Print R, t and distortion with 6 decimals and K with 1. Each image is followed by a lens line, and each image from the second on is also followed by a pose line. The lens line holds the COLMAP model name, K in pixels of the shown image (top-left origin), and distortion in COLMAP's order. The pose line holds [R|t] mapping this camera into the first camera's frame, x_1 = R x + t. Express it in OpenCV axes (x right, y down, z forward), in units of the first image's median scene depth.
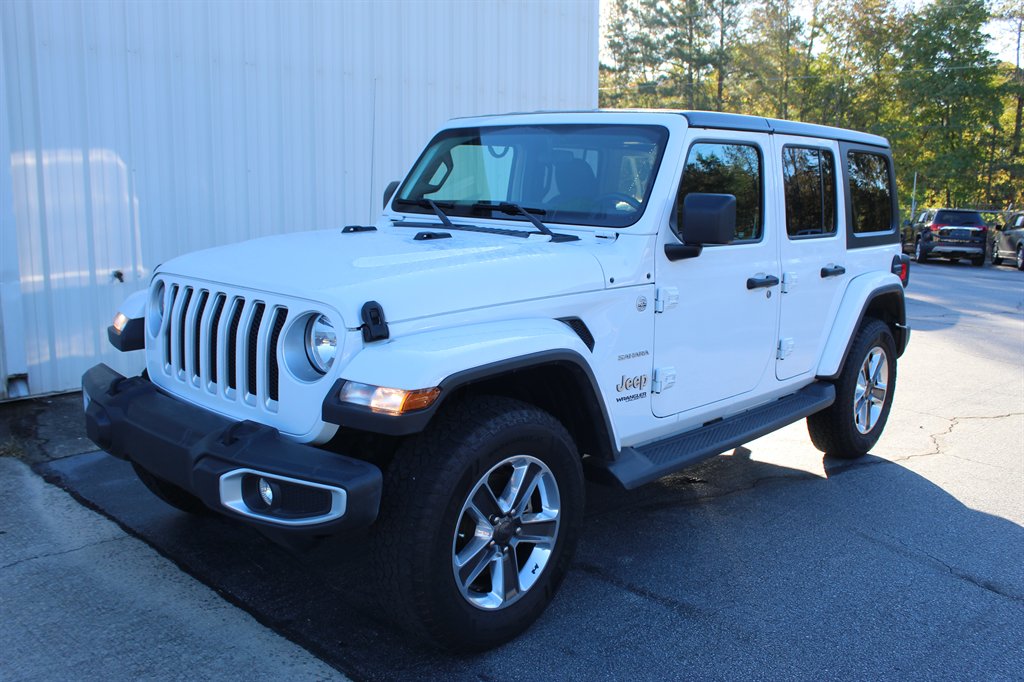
lens RADIAL K [[907.0, 0, 513.4], [0, 907.0, 343.7], [0, 0, 1]] dist [-0.081859, 0.013939]
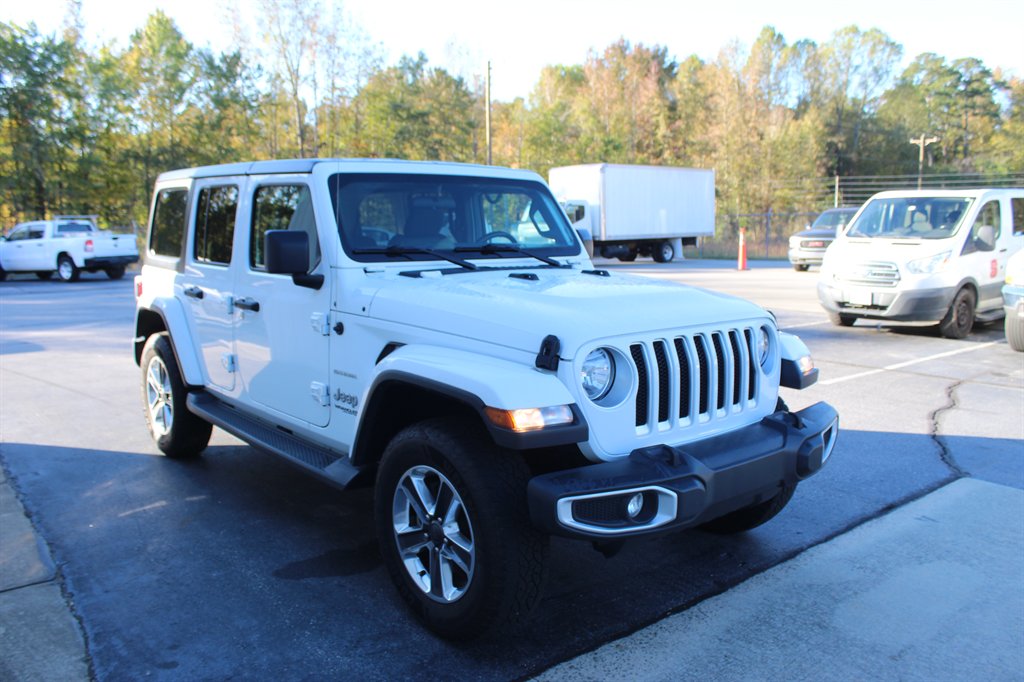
lens RADIAL K [[849.3, 0, 506.1], [0, 849.3, 340.7], [0, 0, 1]] dist [-0.139227, 0.119160]
pose [[0.125408, -0.167407, 0.977879, -1.135801], [0.178213, 0.973429, 0.143790, -0.197162], [-0.975968, 0.156238, 0.151910, 0.877057]]
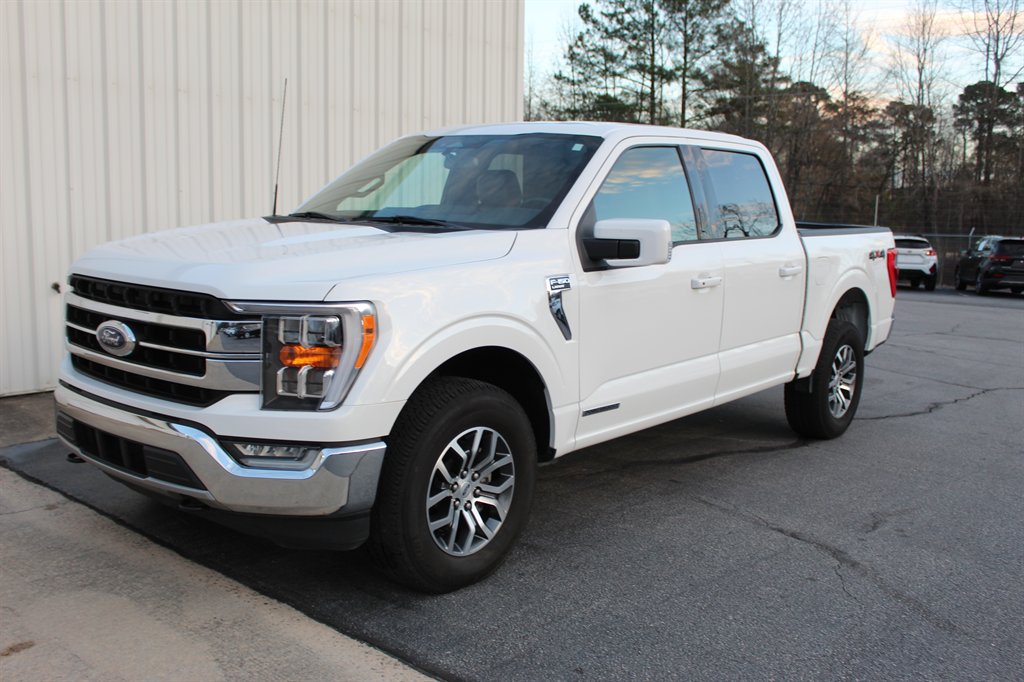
lens RADIAL K [[986.6, 0, 504.2], [0, 986.6, 344.0], [0, 0, 1]] dist [-0.056297, 0.000000]
pose [[0.999452, -0.001599, 0.033064, 0.095235], [0.002720, 0.999422, -0.033876, 0.055396], [-0.032991, 0.033947, 0.998879, -0.304829]]
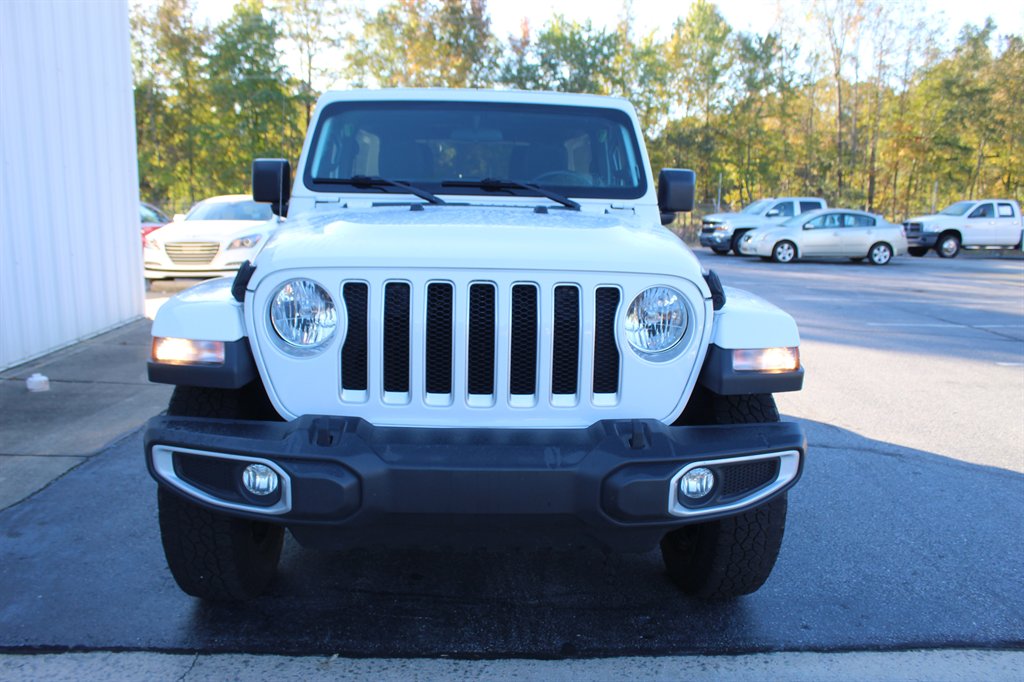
lens RADIAL K [[849.3, 0, 487.3], [0, 849.3, 332.3], [0, 0, 1]] dist [-0.139227, 0.119160]
pose [[0.699794, -0.123107, 0.703657, -0.703292], [0.123000, 0.991092, 0.051069, -0.039709], [-0.703676, 0.050812, 0.708702, 0.378906]]
